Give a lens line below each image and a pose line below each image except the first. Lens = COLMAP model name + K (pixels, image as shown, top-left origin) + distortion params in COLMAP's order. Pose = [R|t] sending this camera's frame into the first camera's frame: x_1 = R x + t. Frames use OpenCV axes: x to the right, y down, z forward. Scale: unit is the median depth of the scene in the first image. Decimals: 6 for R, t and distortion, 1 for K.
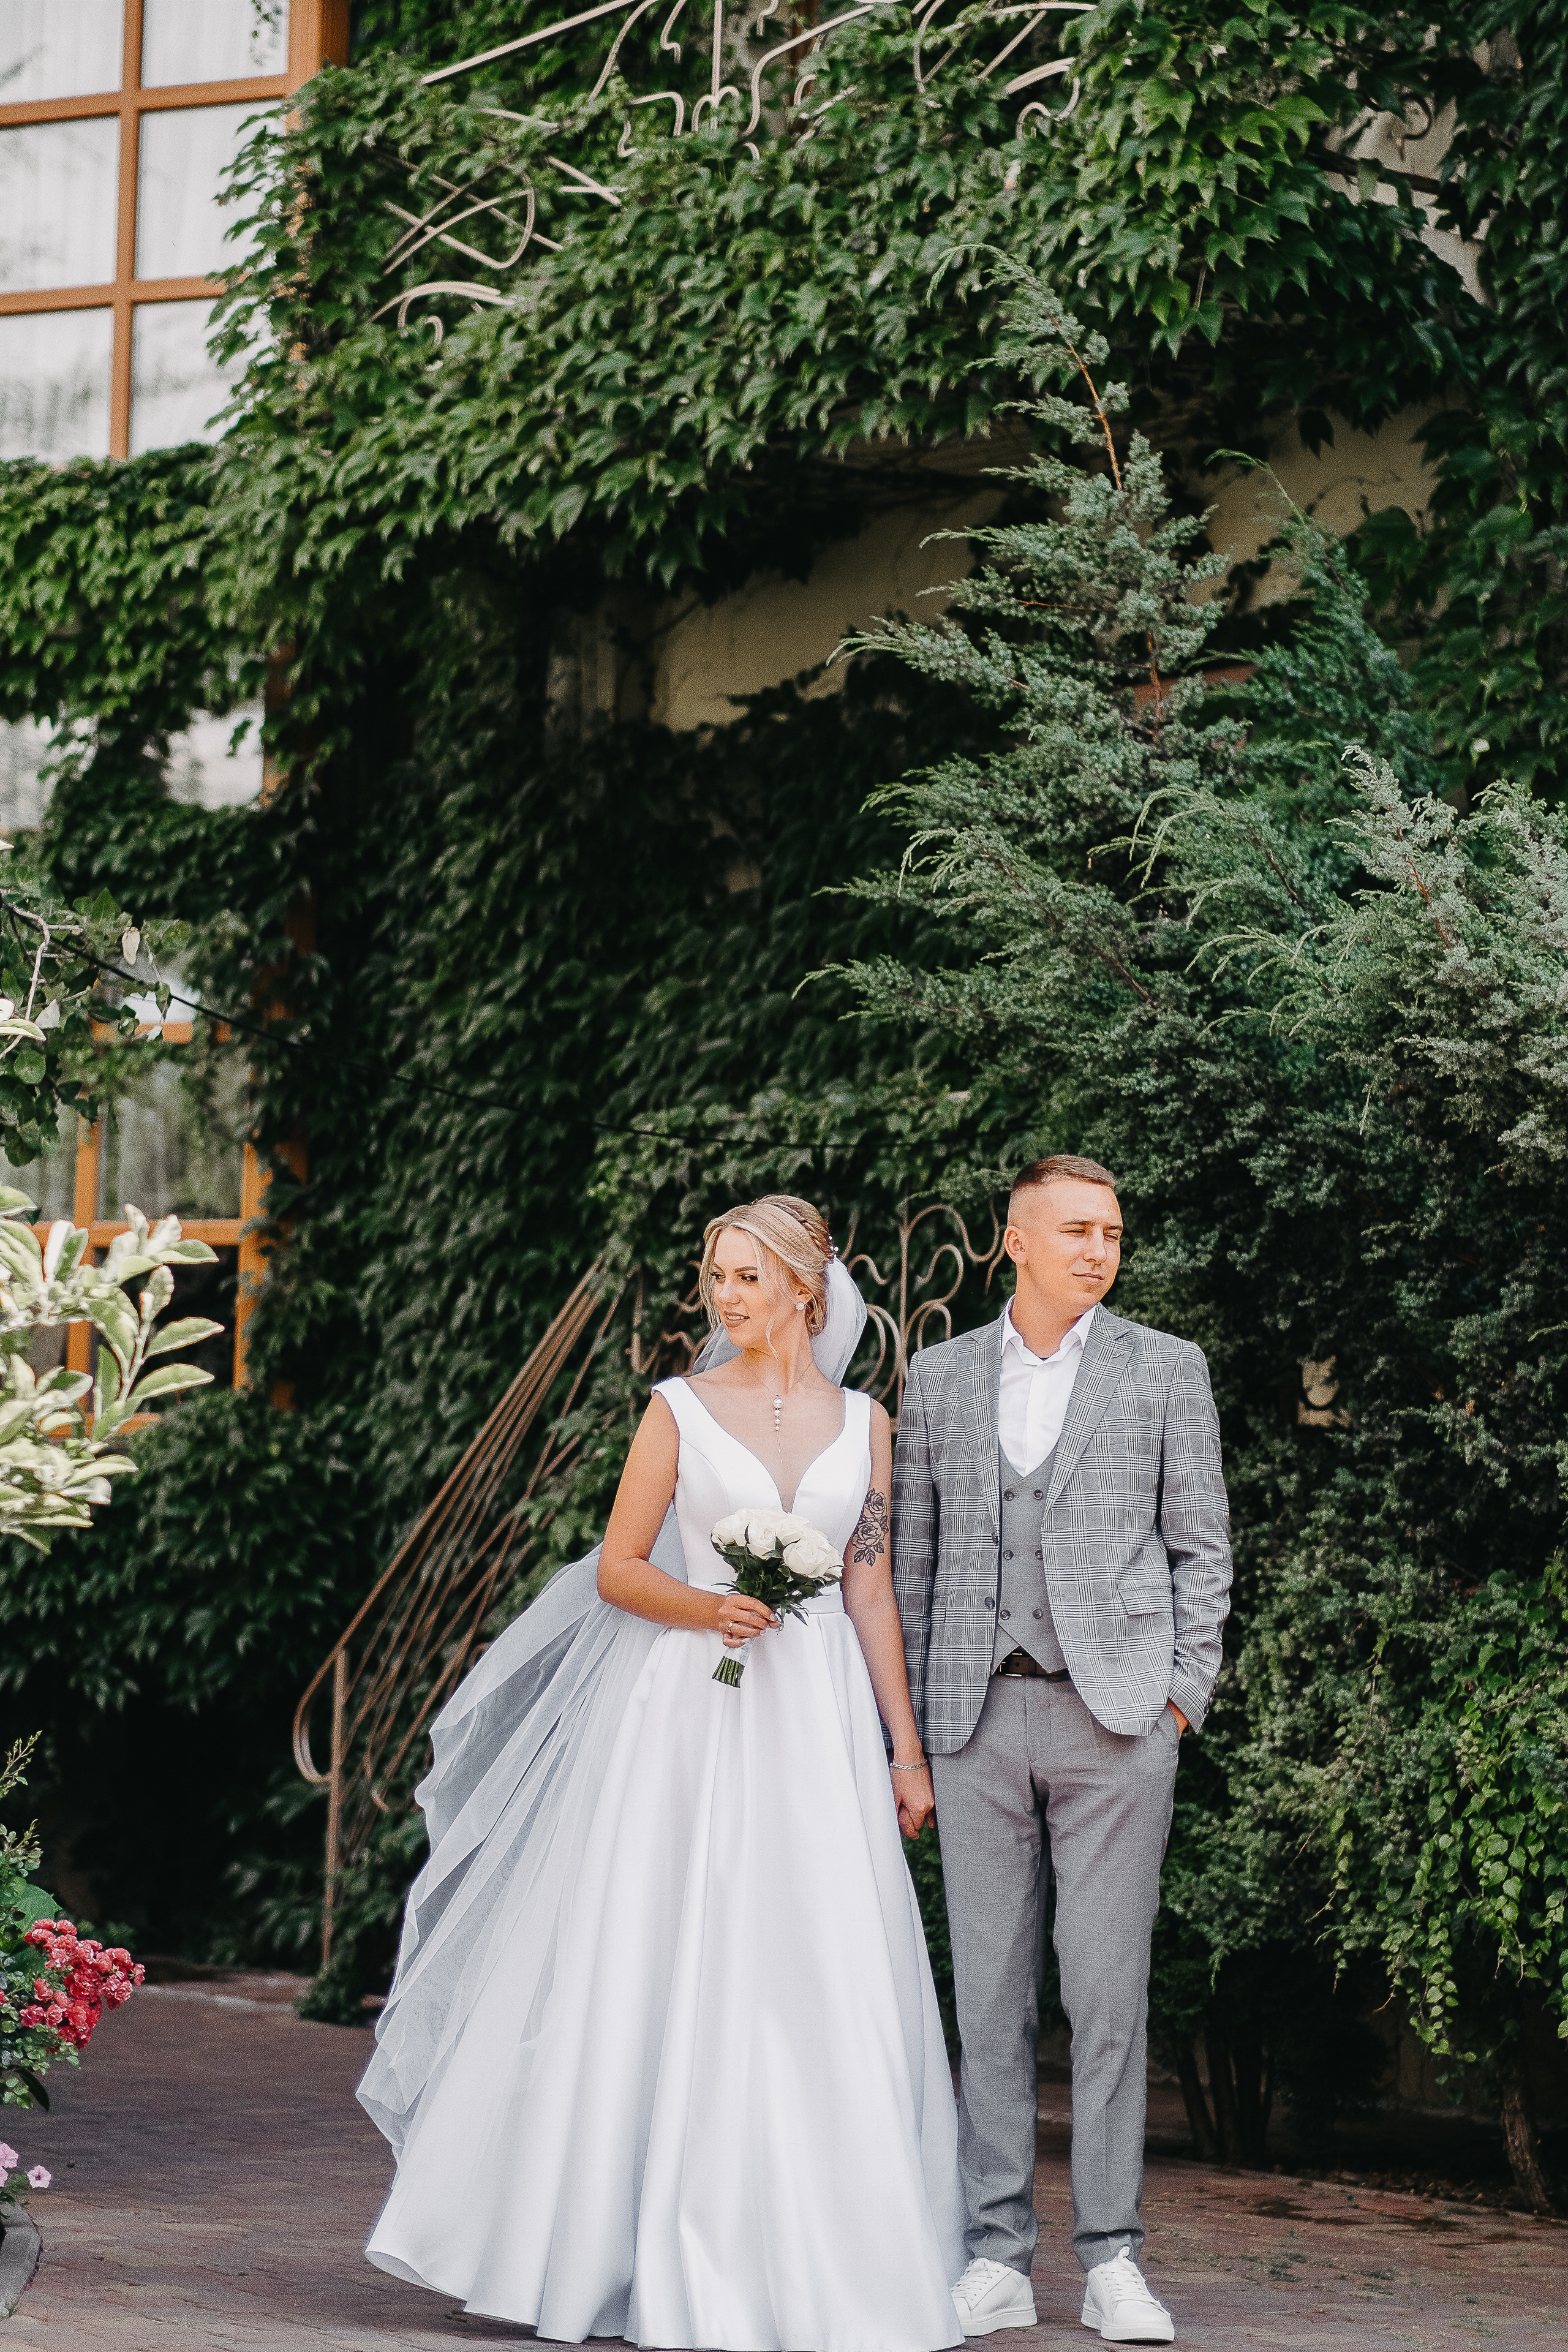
lens RADIAL K [[5625.0, 0, 784.0], [0, 5625.0, 1176.0], [0, 0, 1]] dist [-0.060666, -0.144981]
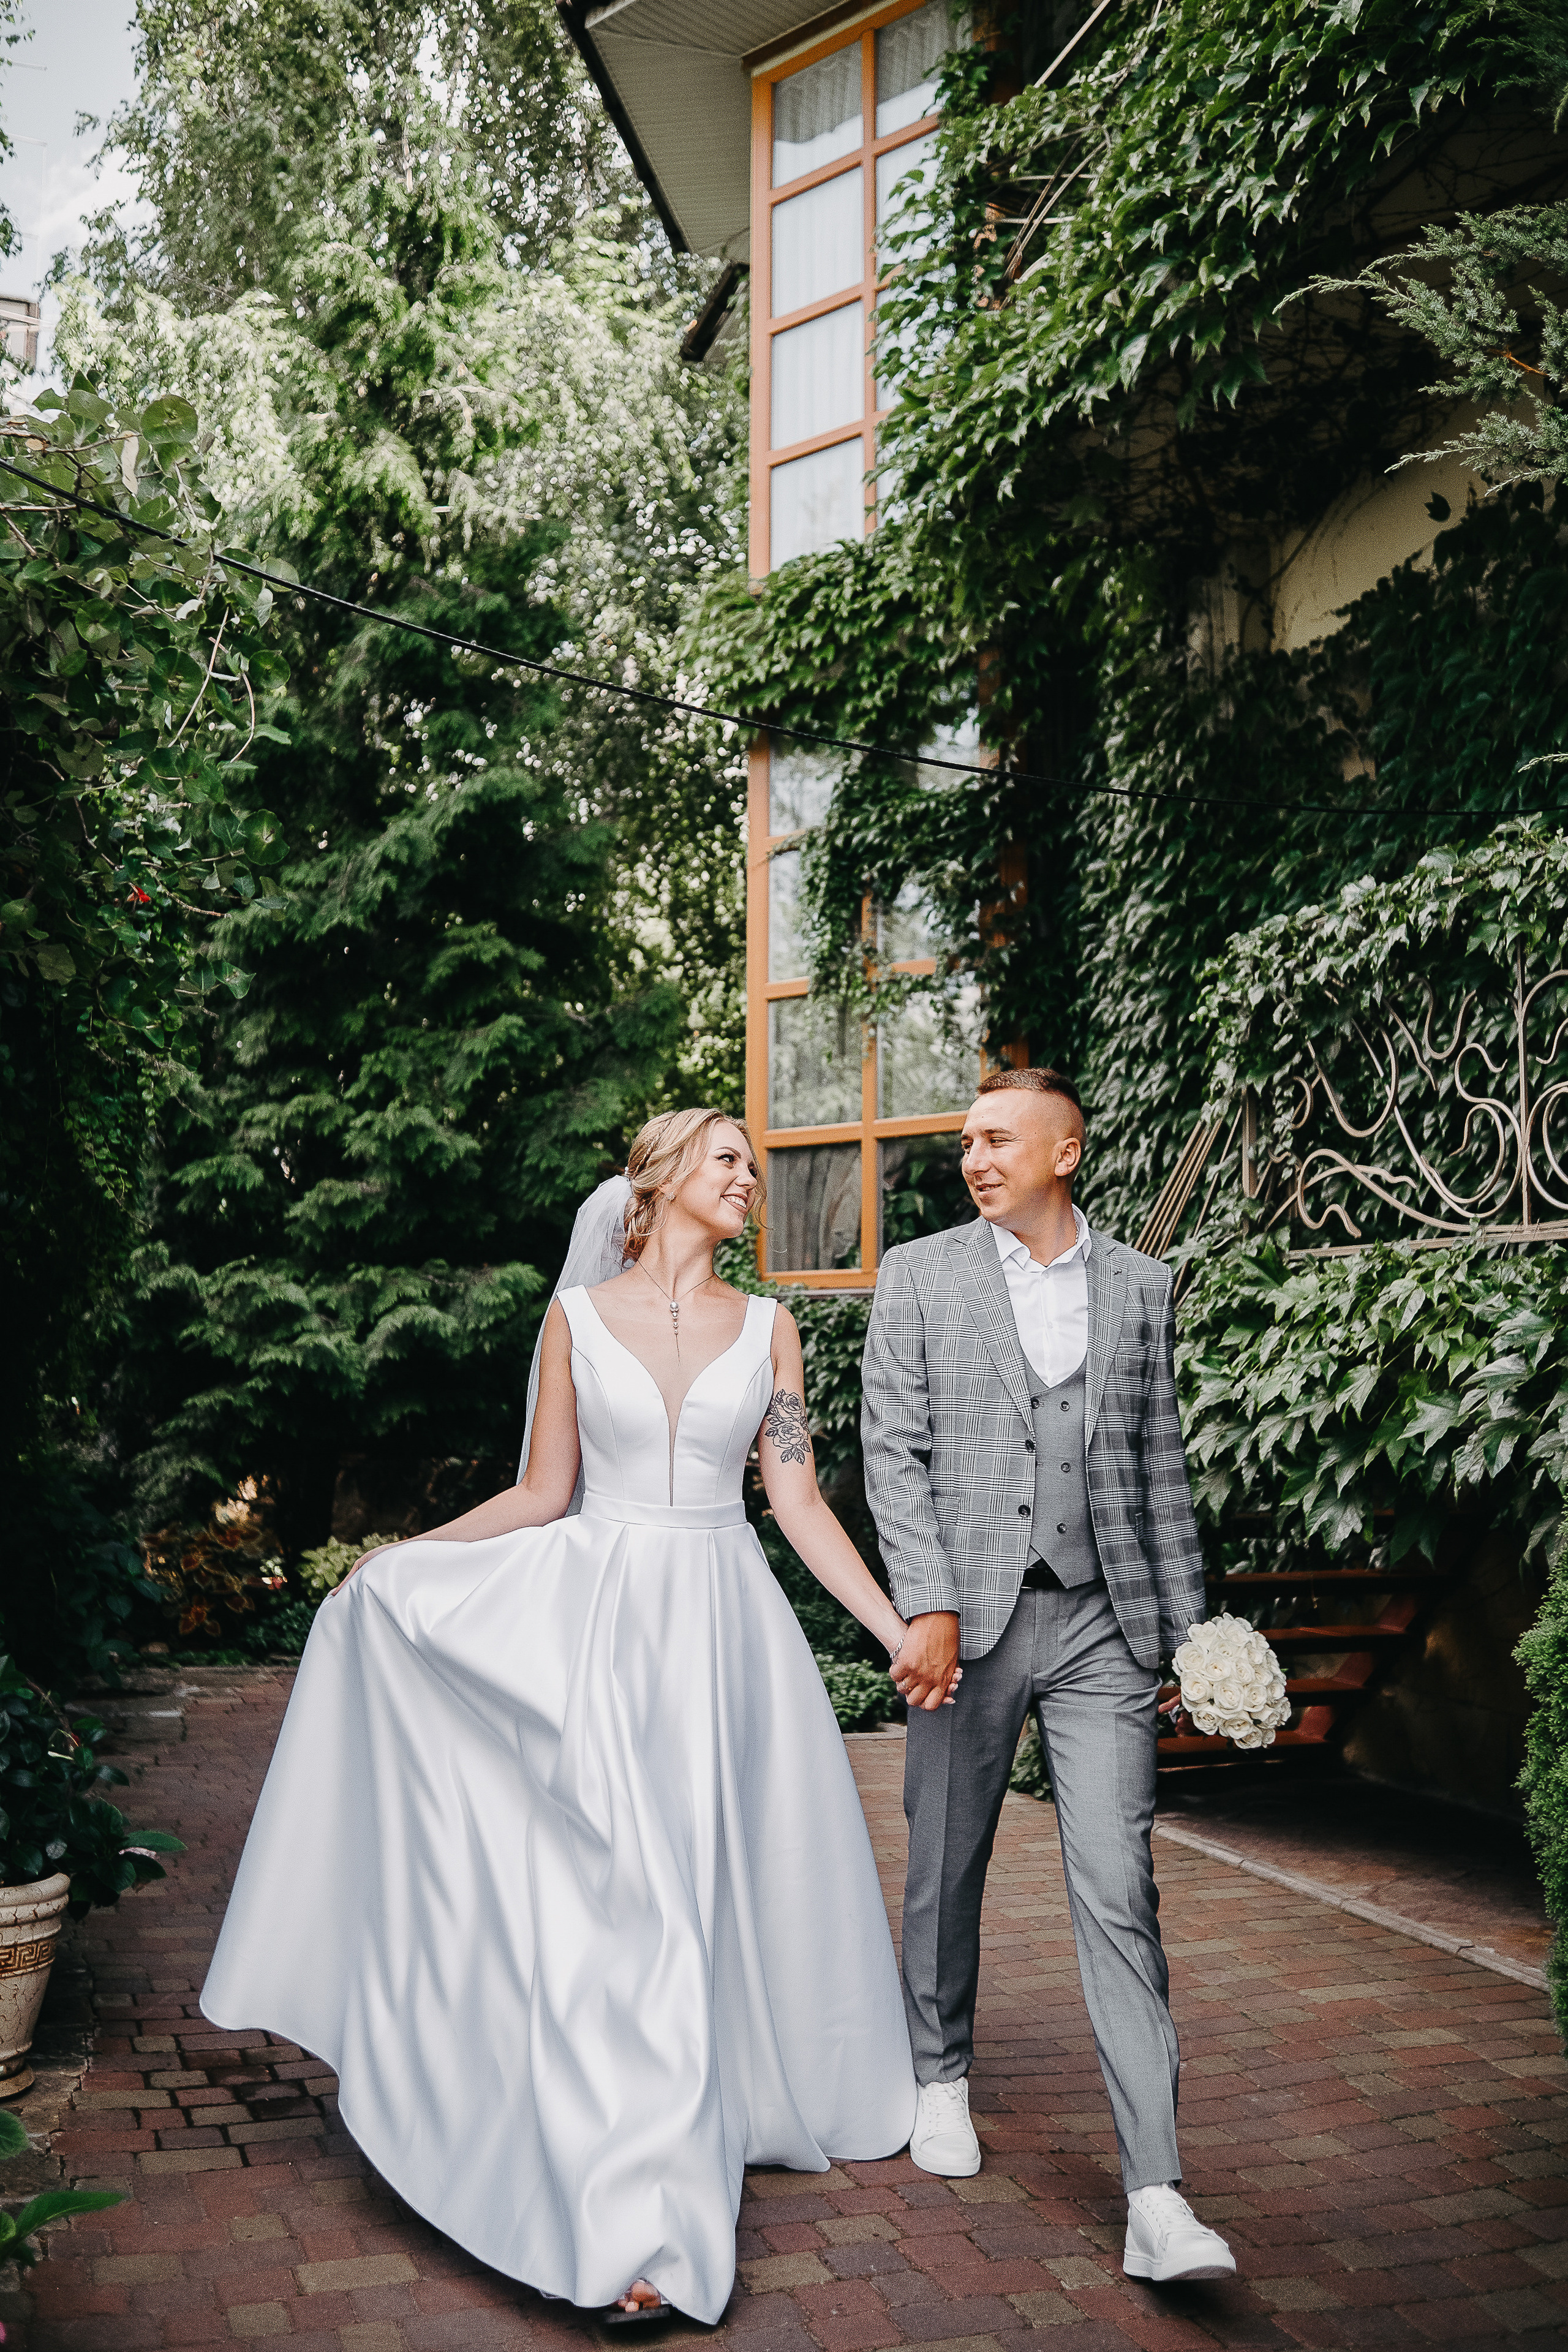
lens RADIAL K [[2387.9, 0, 784.0], [0, 2387.9, 1176.0], [0, 0, 1]] dist [-0.173395, 0.276288]
pose [[0.958320, -0.051343, -0.281046, 0.011093], [0.051018, 0.998662, -0.008478, 0.026826], [0.281105, -0.006214, 0.959657, 0.514562]]
